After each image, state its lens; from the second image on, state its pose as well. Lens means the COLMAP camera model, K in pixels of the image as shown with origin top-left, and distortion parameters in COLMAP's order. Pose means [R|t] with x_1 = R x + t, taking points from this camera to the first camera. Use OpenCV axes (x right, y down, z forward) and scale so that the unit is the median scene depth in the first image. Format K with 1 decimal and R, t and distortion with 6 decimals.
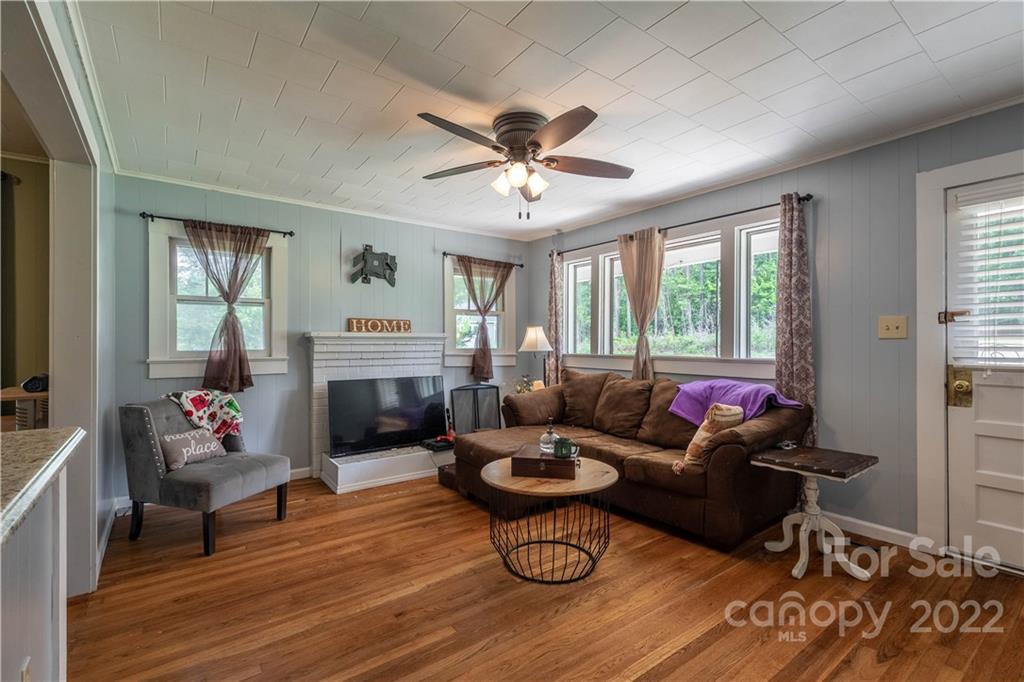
lens RADIAL K [[463.0, 0, 507.4], [0, 463.0, 344.7], [0, 0, 1]] dist [0.003268, 0.000087]
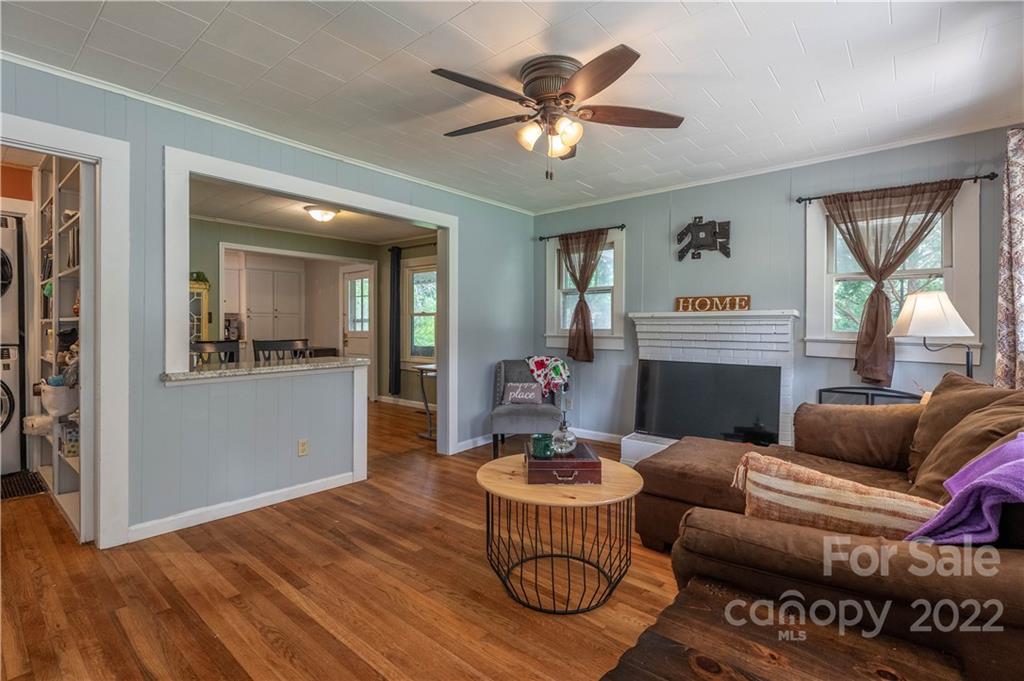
lens RADIAL K [[463.0, 0, 511.7], [0, 463.0, 336.9], [0, 0, 1]] dist [0.003268, 0.000087]
pose [[0.237811, 0.027921, -0.970910, 0.570736], [-0.003064, 0.999603, 0.027996, -0.001156], [0.971307, -0.003683, 0.237802, 0.468768]]
